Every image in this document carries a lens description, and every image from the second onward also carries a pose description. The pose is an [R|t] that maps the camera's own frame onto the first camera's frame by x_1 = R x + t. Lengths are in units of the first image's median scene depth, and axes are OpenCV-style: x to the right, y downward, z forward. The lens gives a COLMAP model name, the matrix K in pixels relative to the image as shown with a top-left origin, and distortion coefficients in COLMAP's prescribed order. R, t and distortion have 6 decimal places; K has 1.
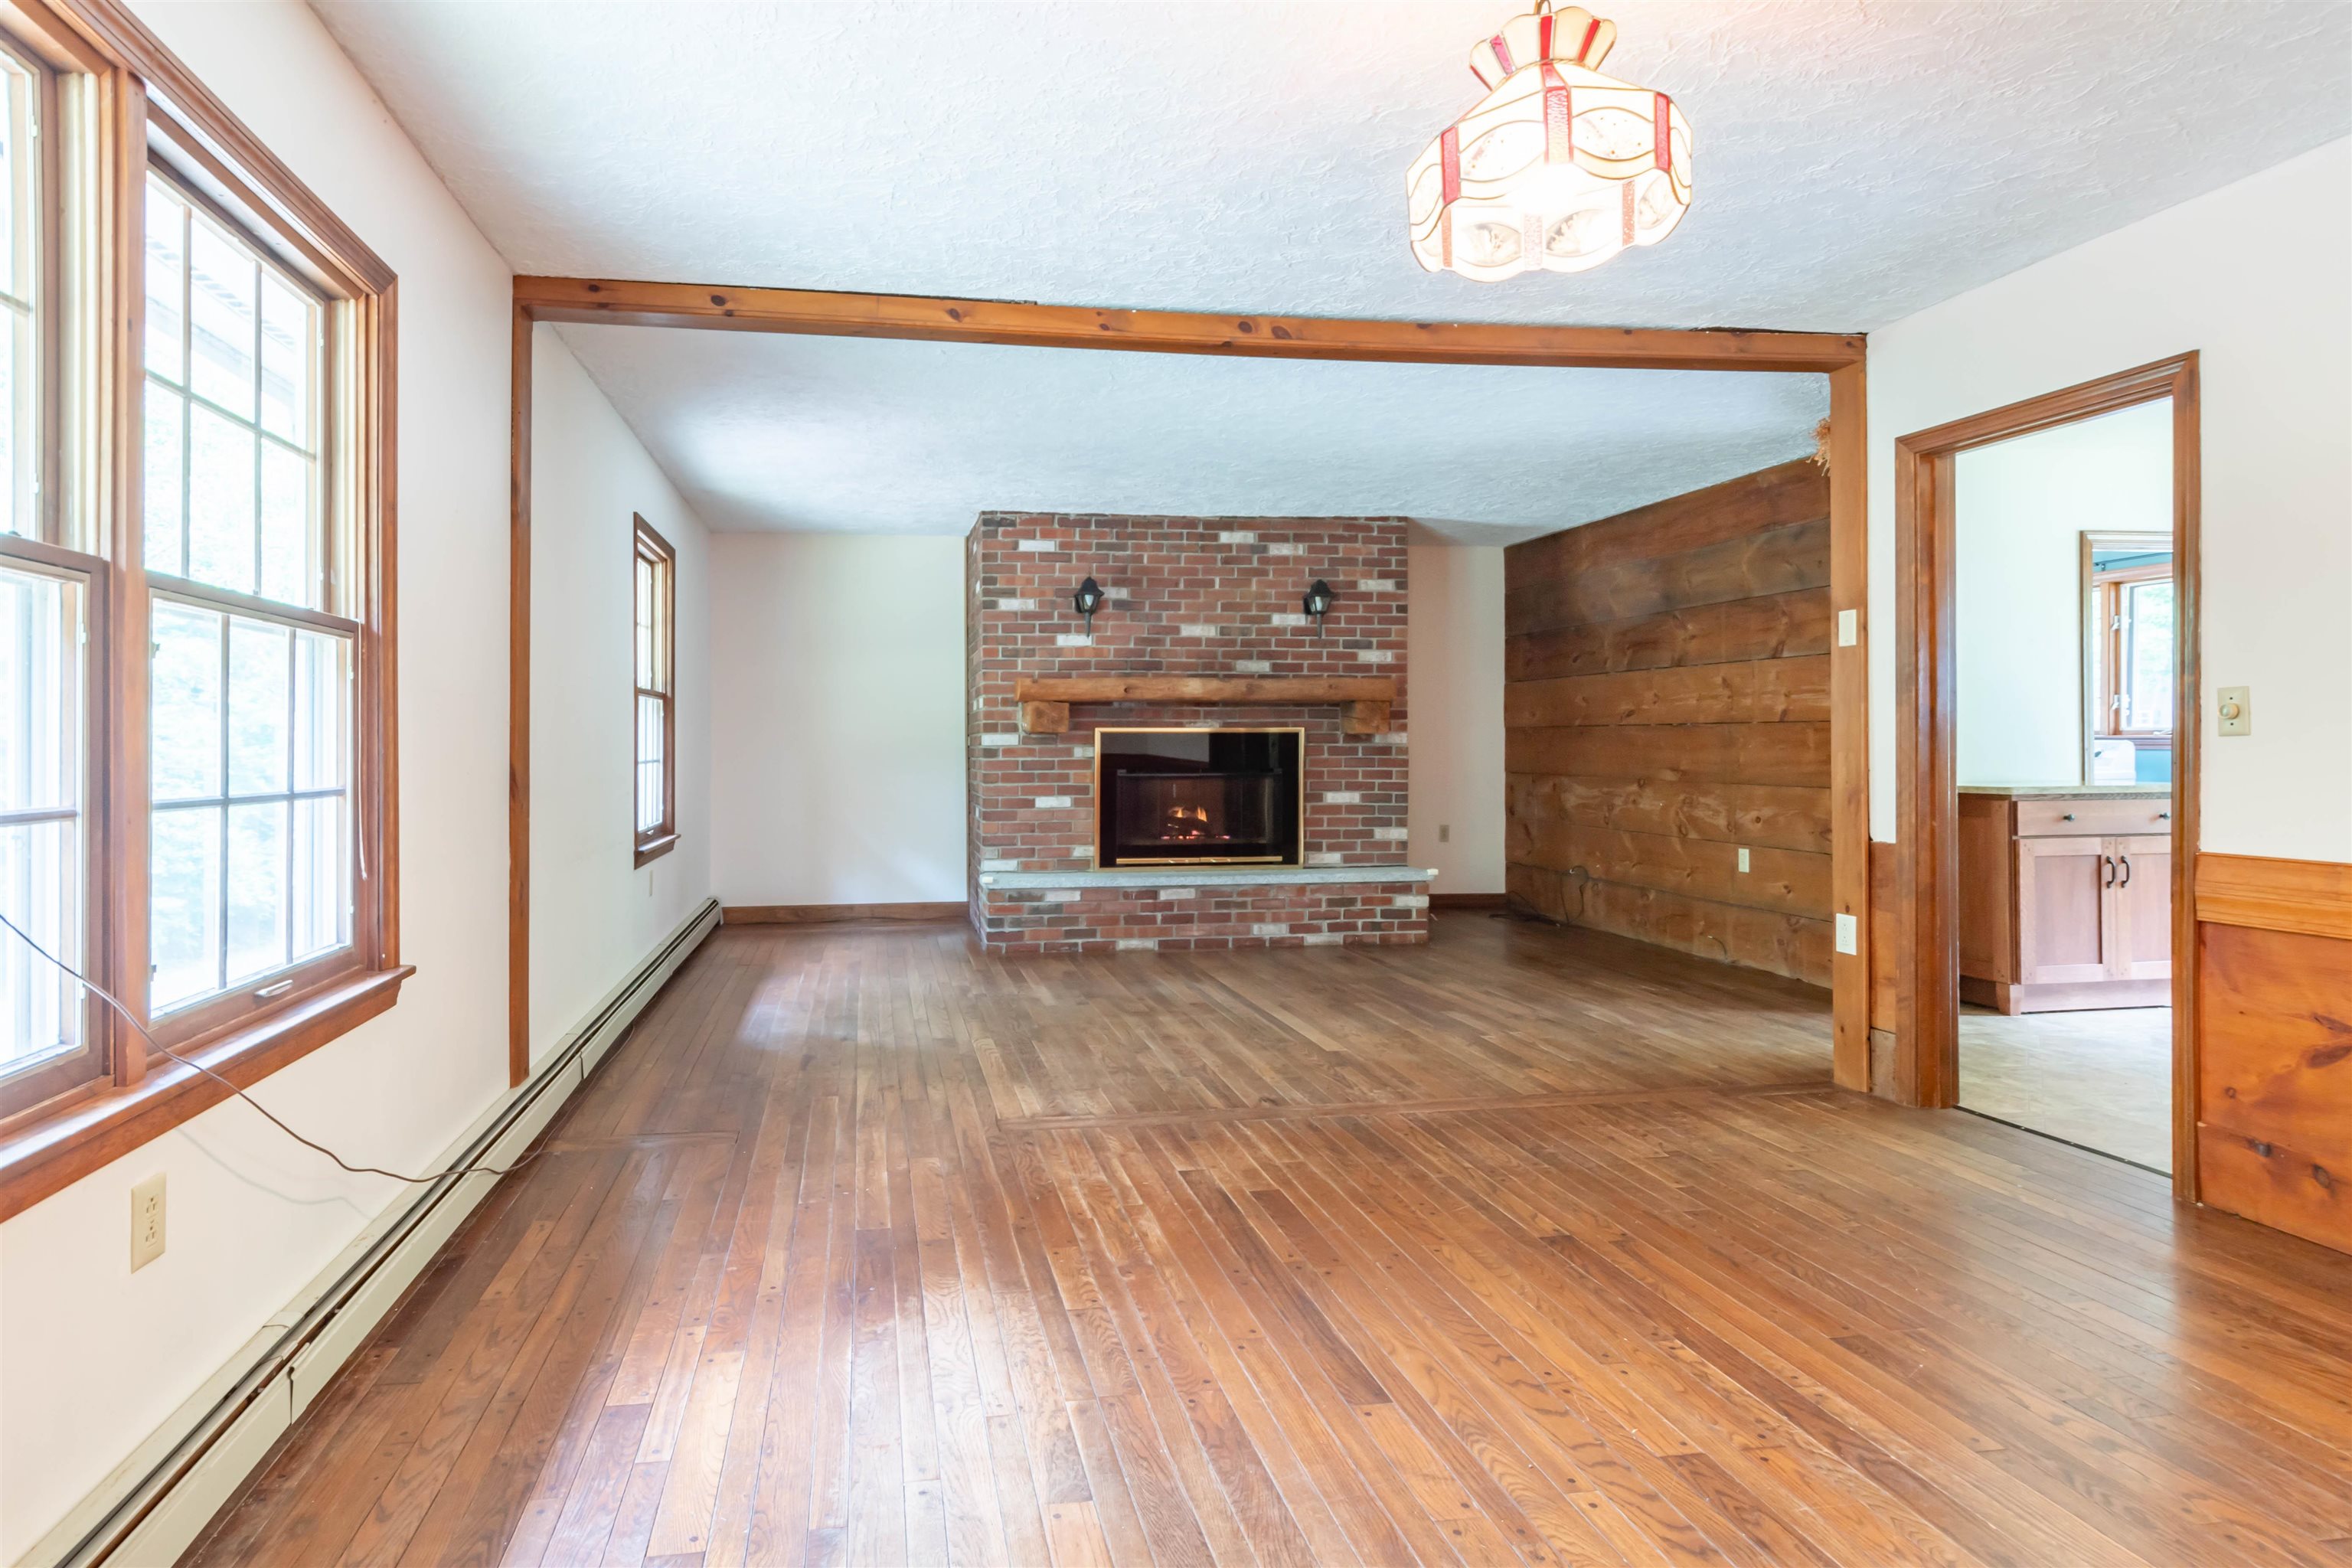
lens RADIAL K [[1223.2, 0, 1096.9], [0, 1223.2, 763.0], [0, 0, 1]] dist [0.001157, 0.000259]
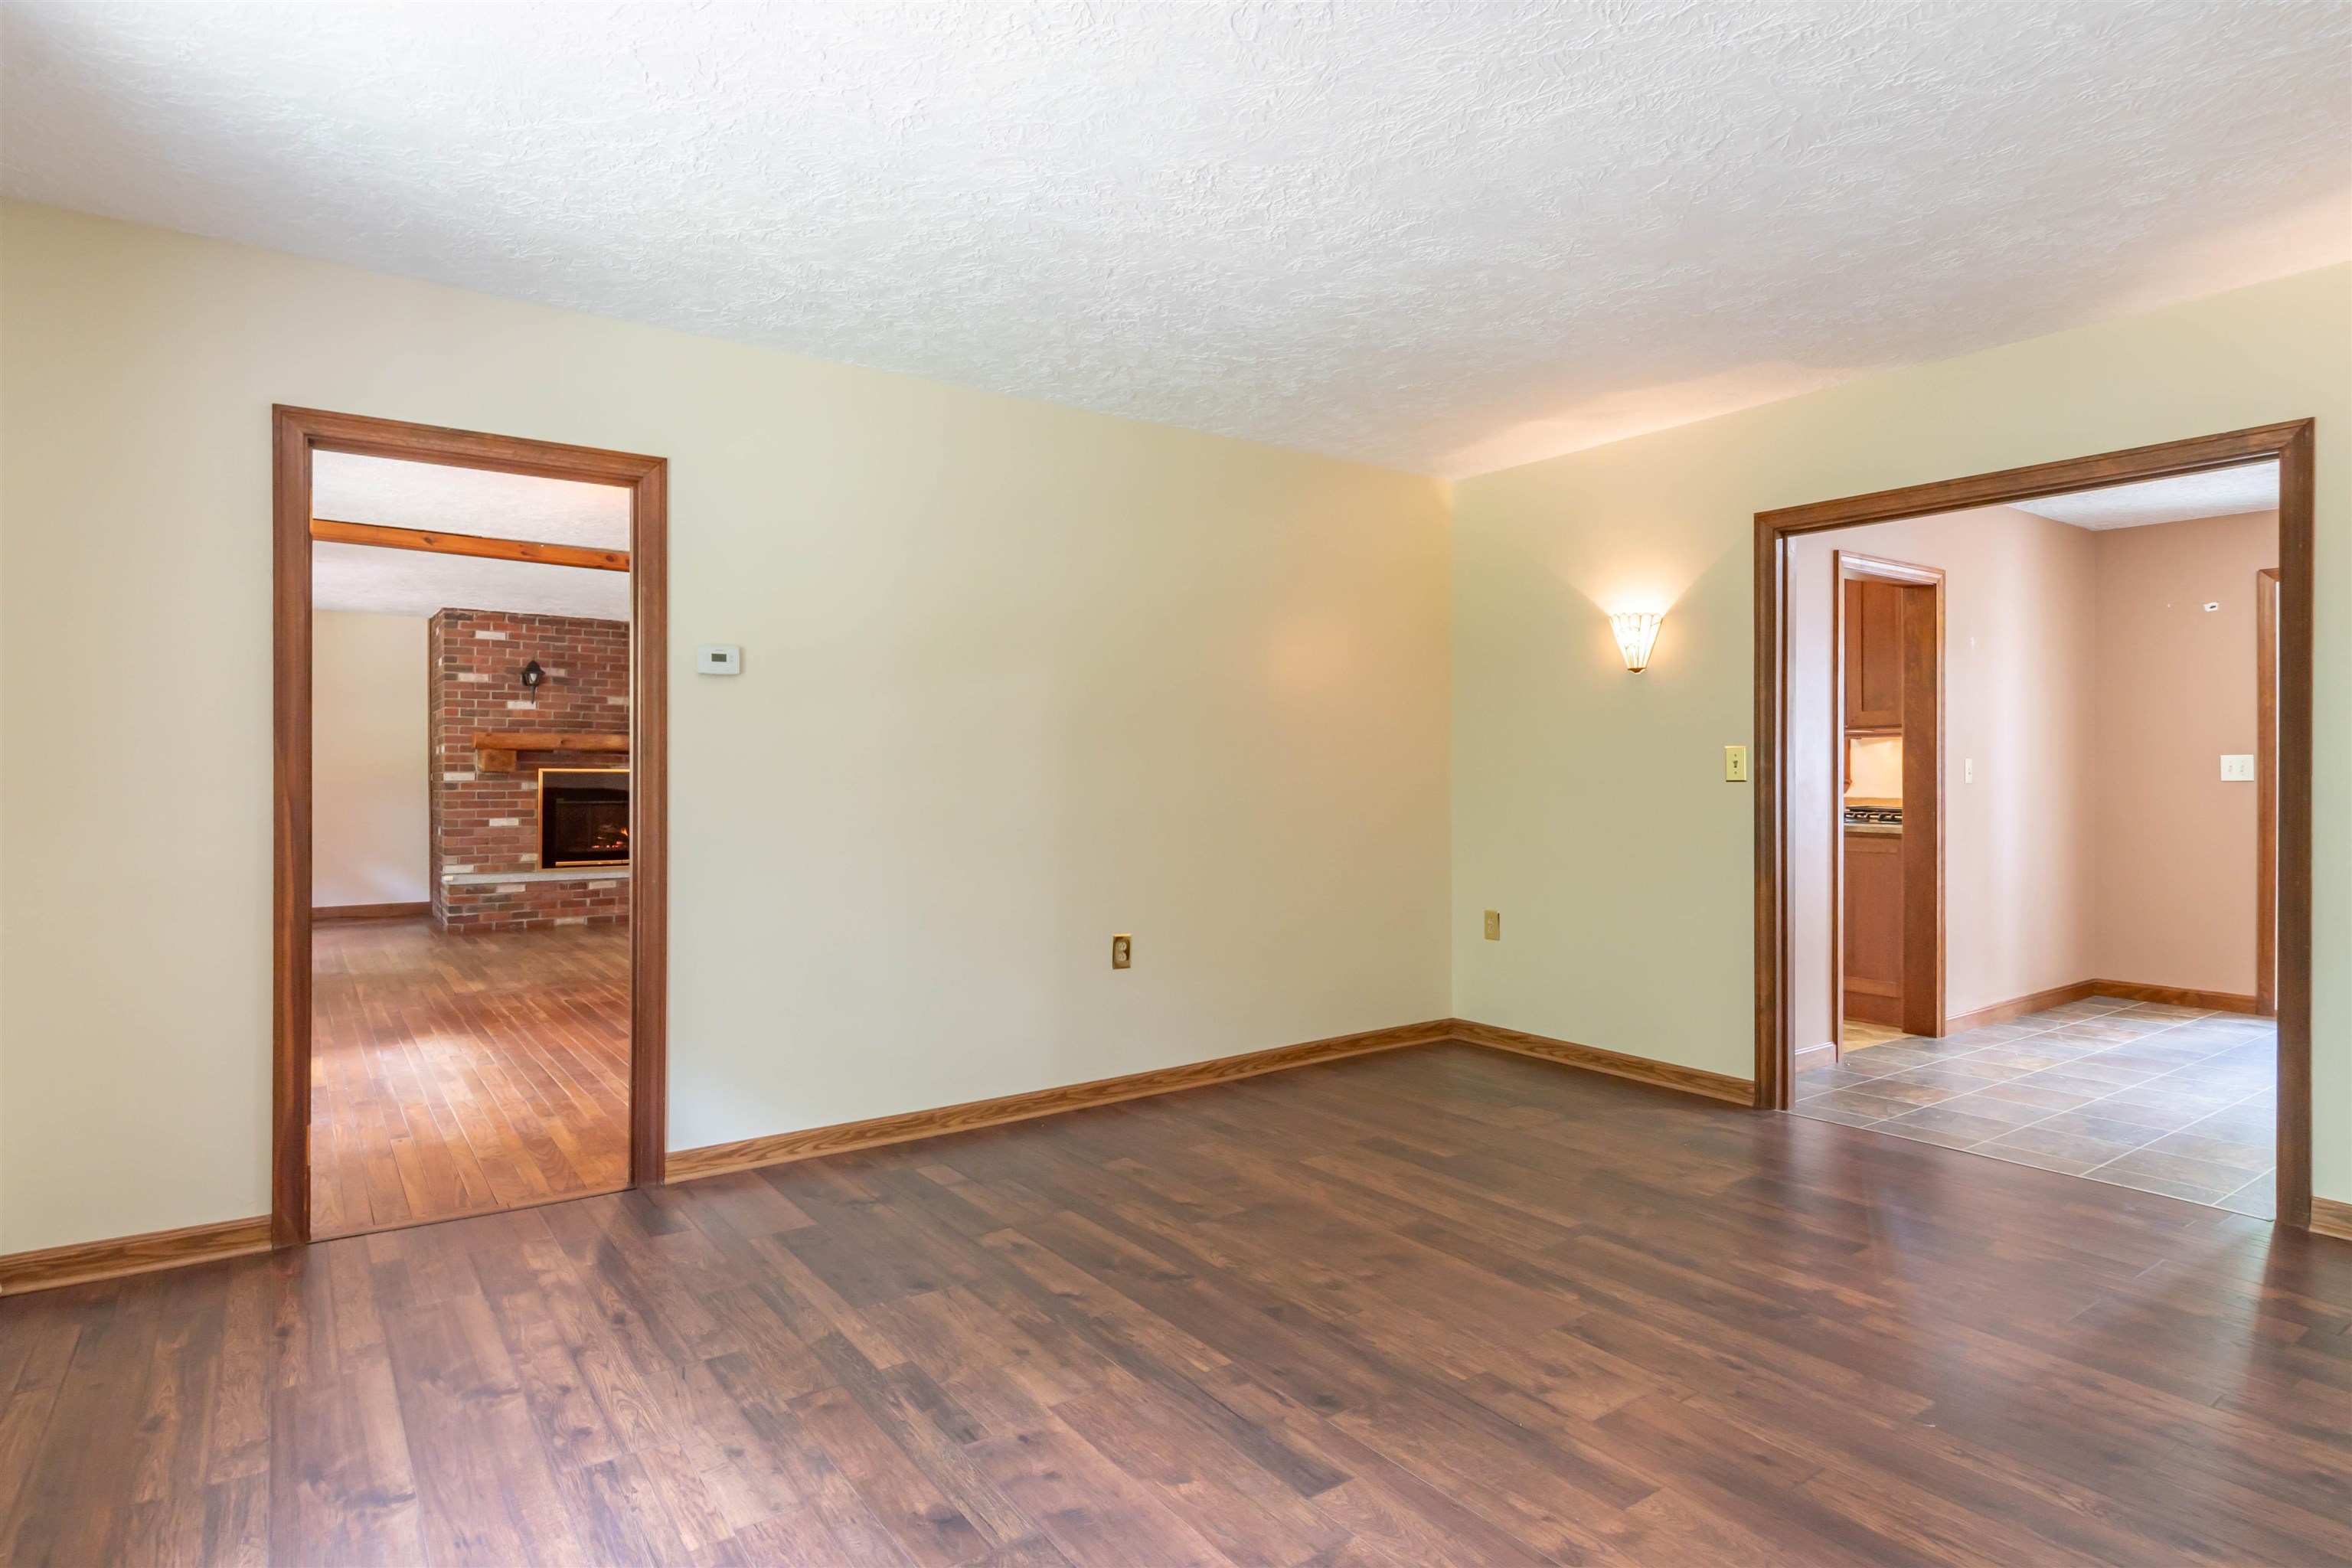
lens RADIAL K [[1167.6, 0, 1143.8], [0, 1167.6, 793.9], [0, 0, 1]] dist [0.009760, -0.000094]
pose [[0.901515, 0.000768, 0.432747, 0.043059], [0.000812, 0.999994, -0.003465, 0.005298], [-0.432747, 0.003475, 0.901509, -0.501094]]
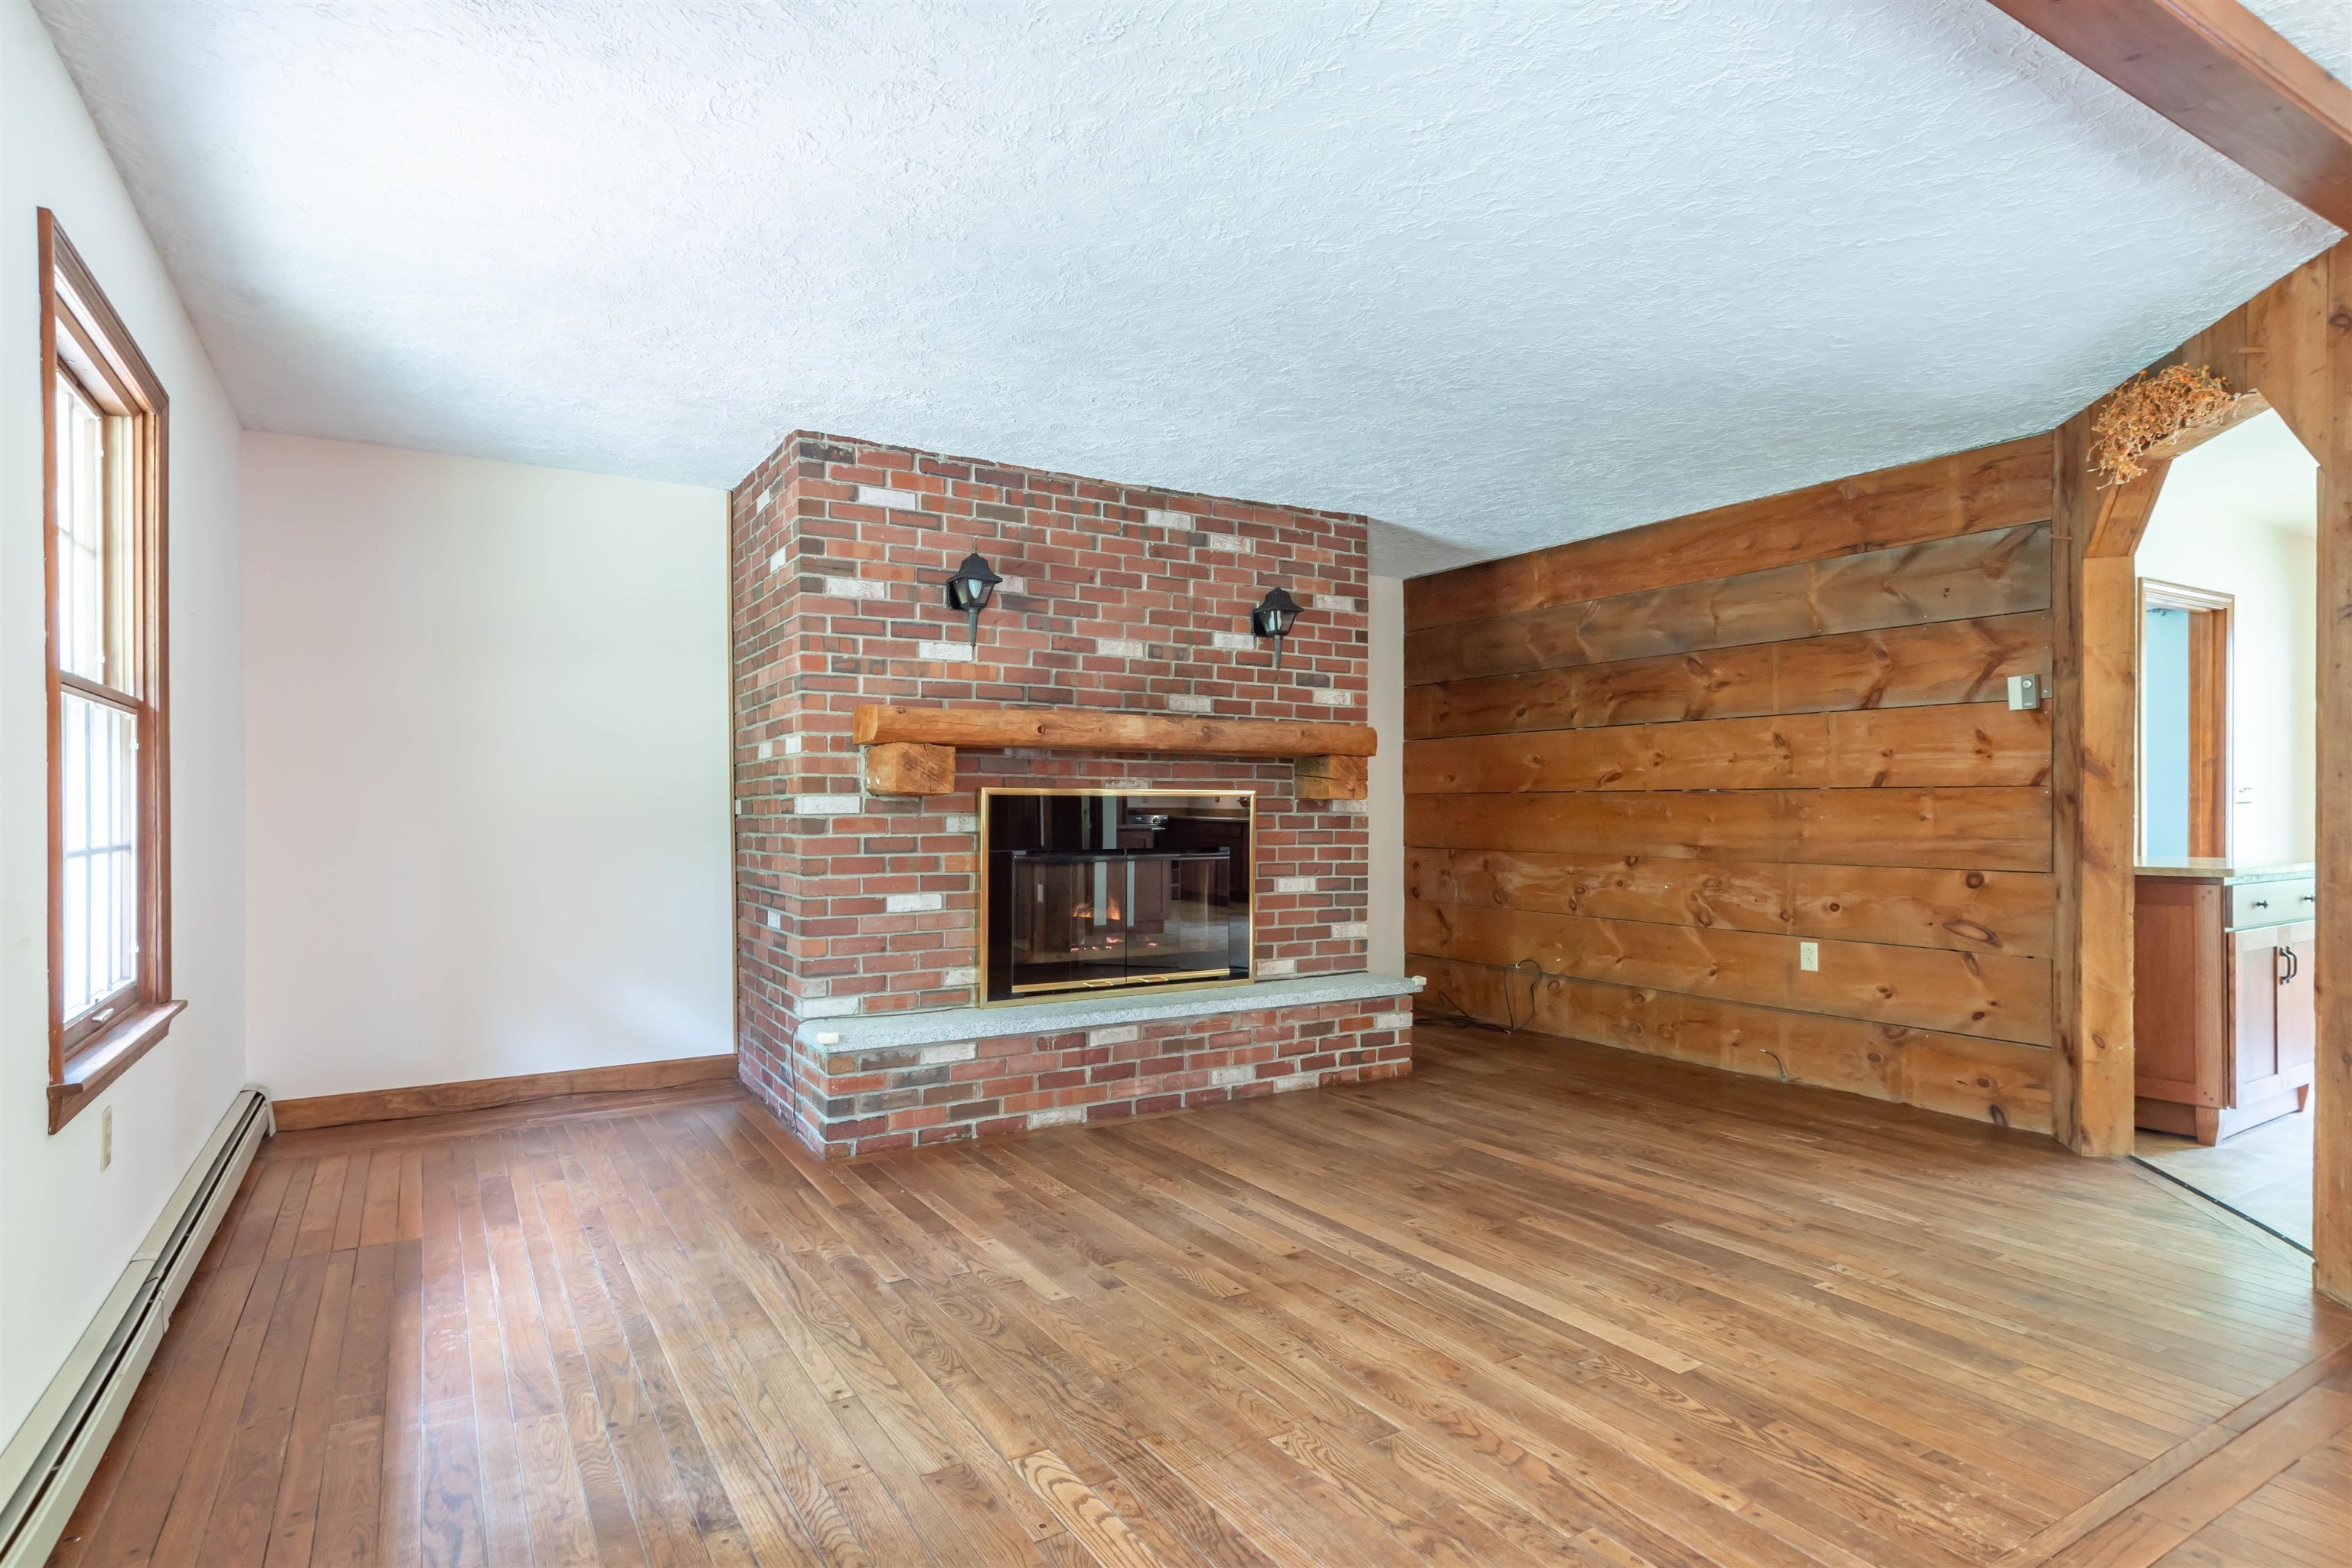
lens RADIAL K [[1168.9, 0, 1187.9], [0, 1168.9, 835.1], [0, 0, 1]] dist [0.008688, -0.000040]
pose [[0.924466, -0.004597, 0.381237, -0.137108], [0.003151, 0.999985, 0.004416, -0.005635], [-0.381252, -0.002881, 0.924467, 0.381462]]
